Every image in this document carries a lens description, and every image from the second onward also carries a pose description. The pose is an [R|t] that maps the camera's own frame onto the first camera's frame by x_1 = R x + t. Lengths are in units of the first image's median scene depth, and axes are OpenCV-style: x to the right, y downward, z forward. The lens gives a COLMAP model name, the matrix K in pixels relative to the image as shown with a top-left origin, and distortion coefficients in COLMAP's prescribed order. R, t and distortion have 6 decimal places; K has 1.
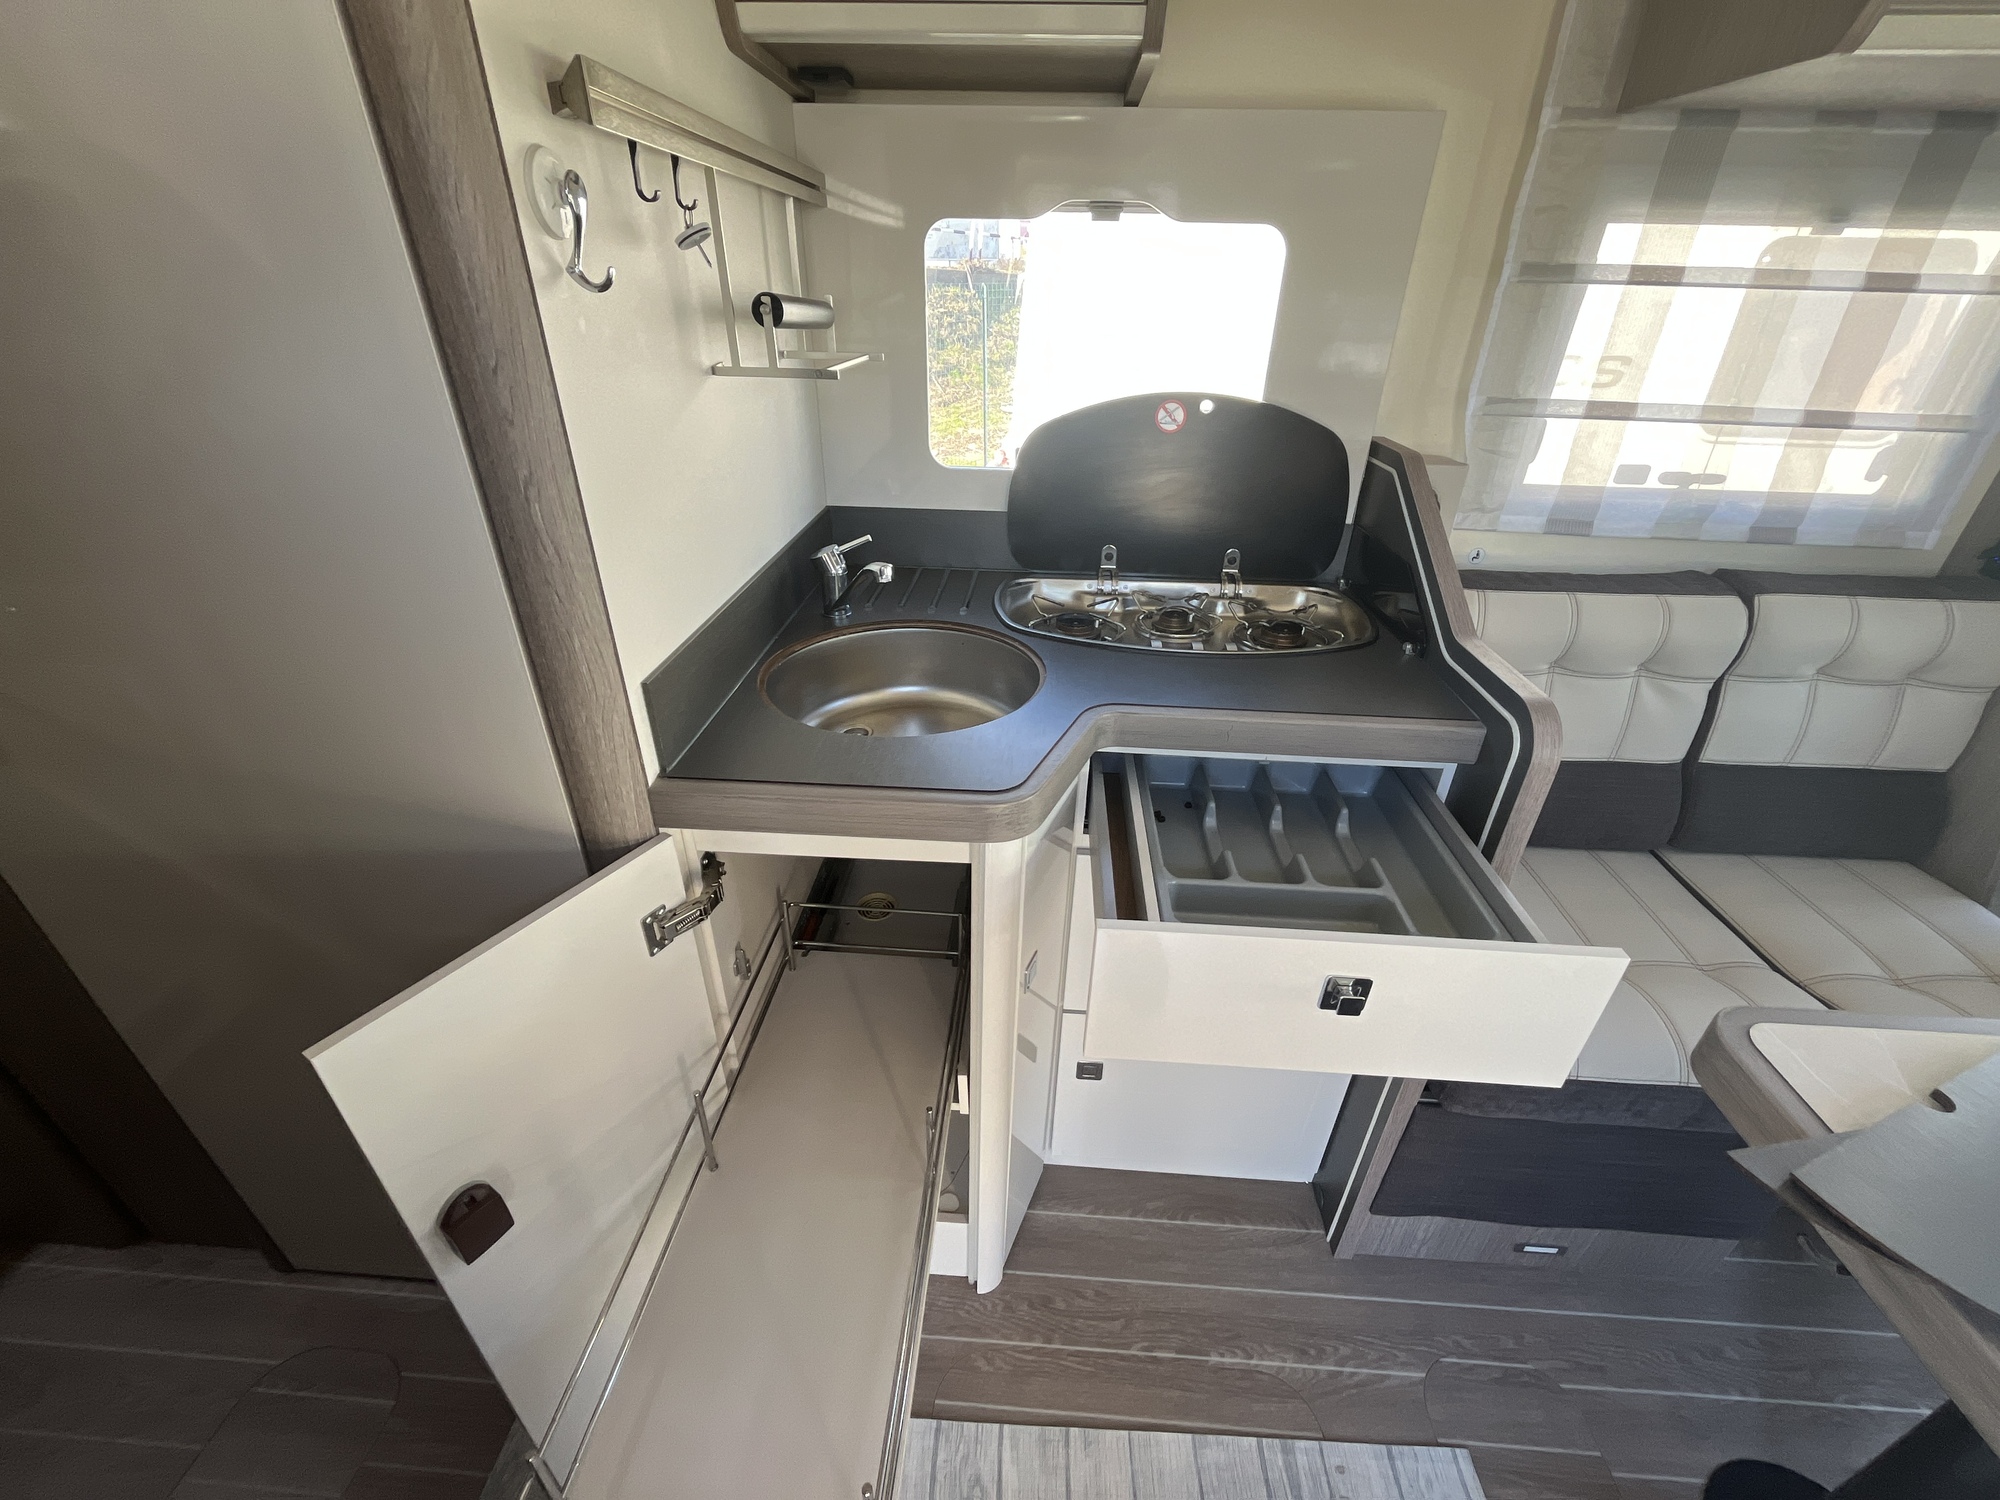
lens RADIAL K [[816.2, 0, 1003.6], [0, 816.2, 755.3], [0, 0, 1]] dist [-0.002306, 0.001003]
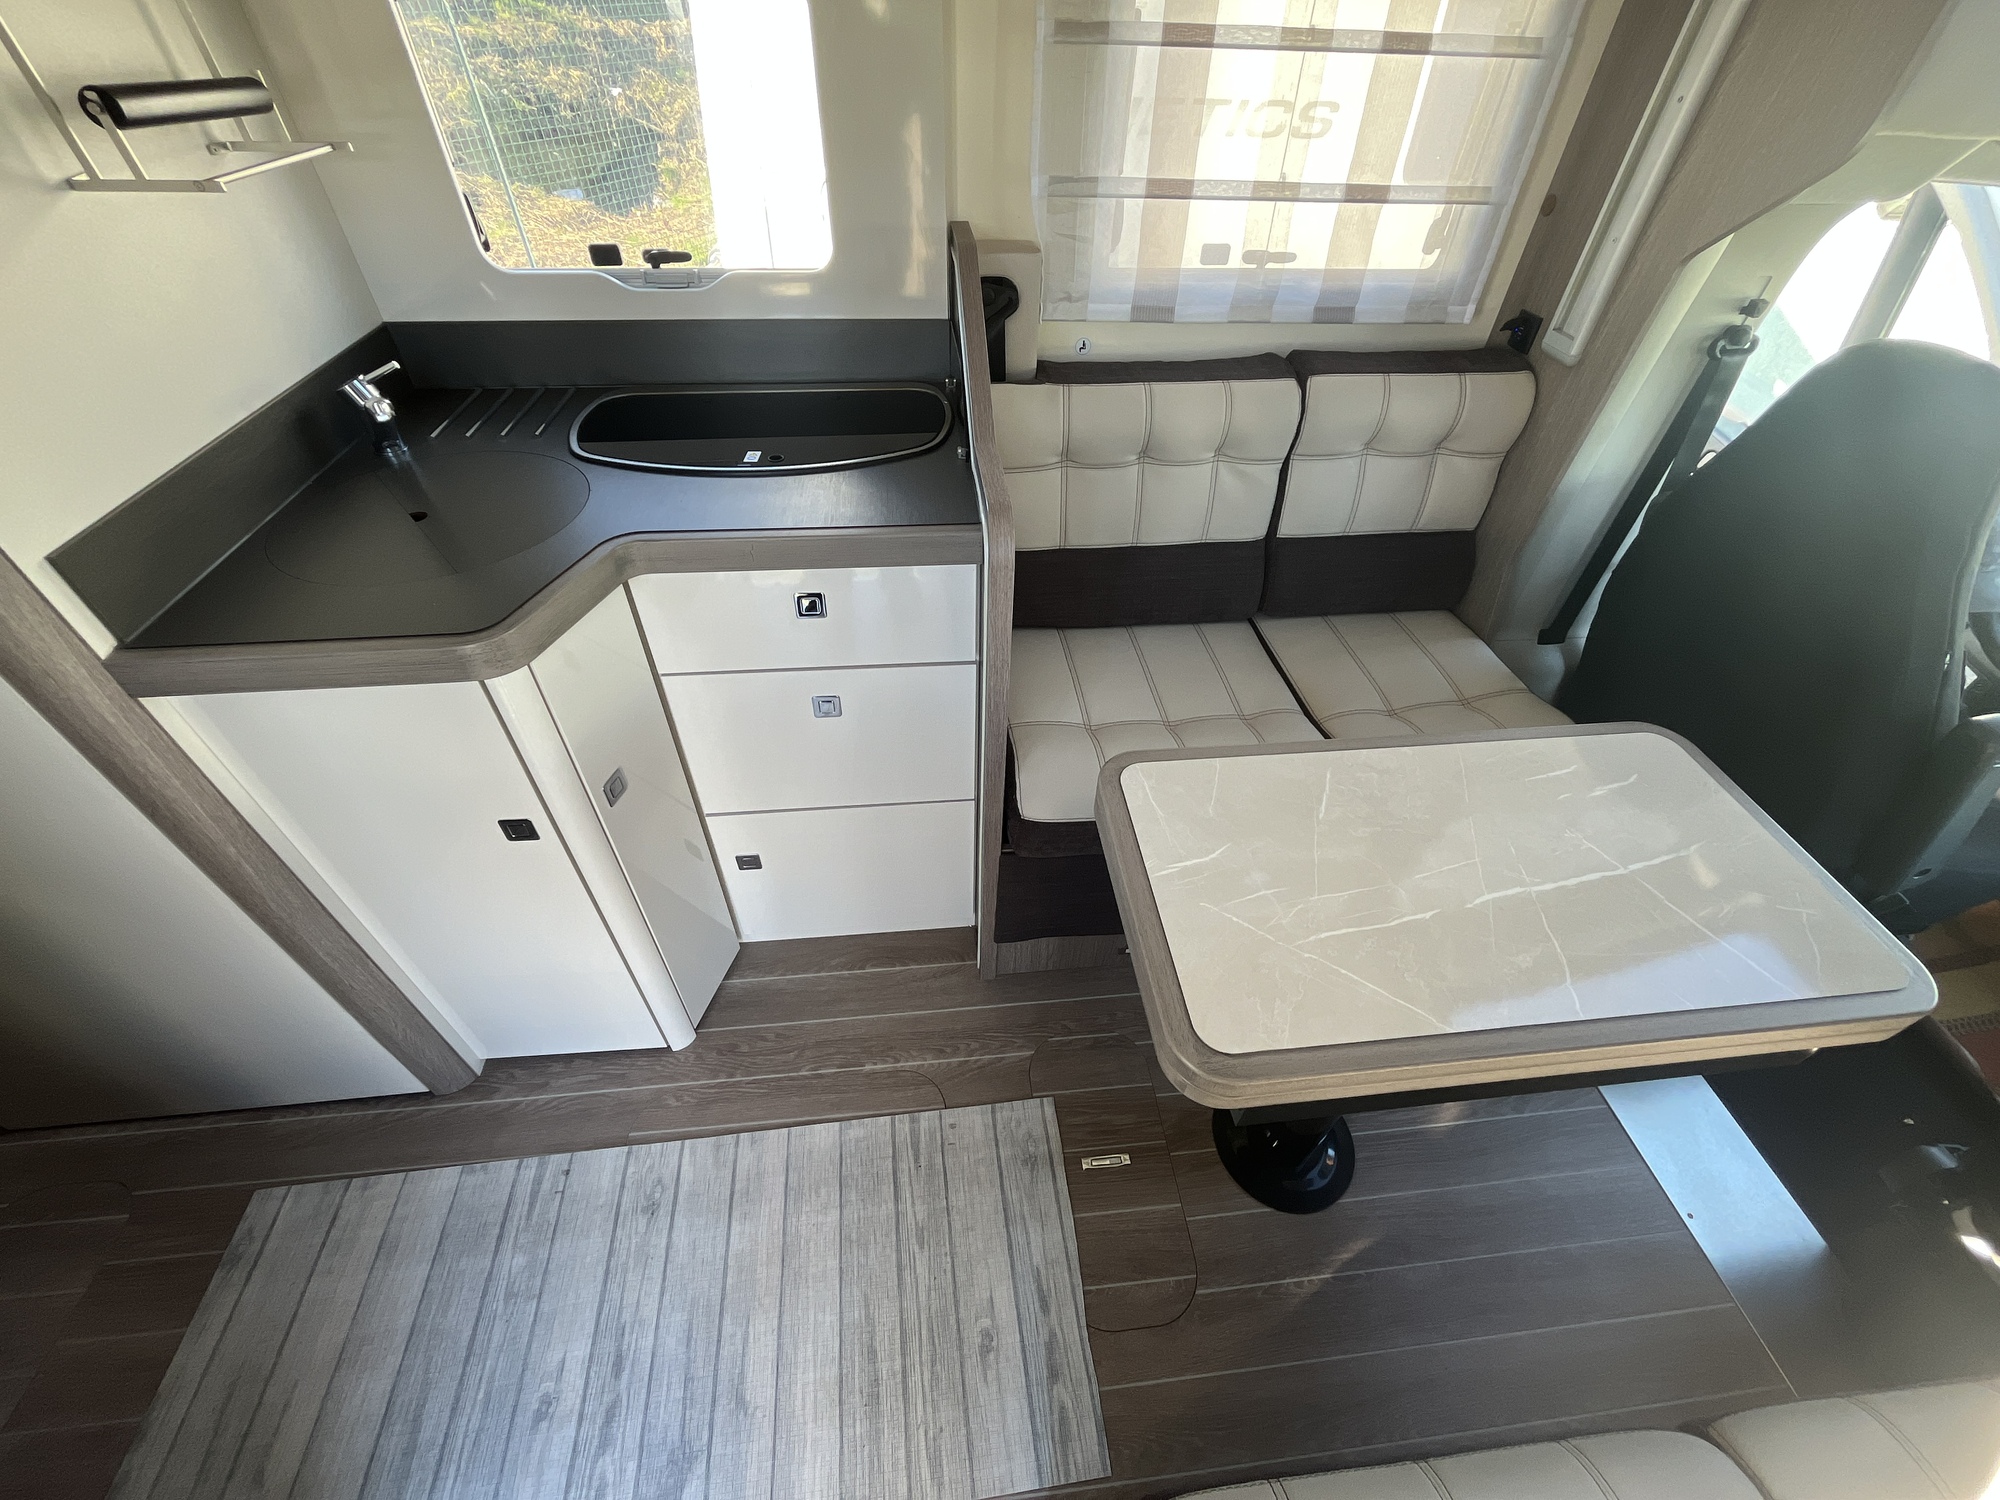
lens RADIAL K [[816.2, 0, 993.7], [0, 816.2, 756.4], [0, 0, 1]] dist [-0.002306, 0.001003]
pose [[0.986079, -0.110463, 0.124279, 0.317292], [0.077473, 0.966572, 0.244410, -0.005195], [-0.147123, -0.231380, 0.961675, -0.103376]]
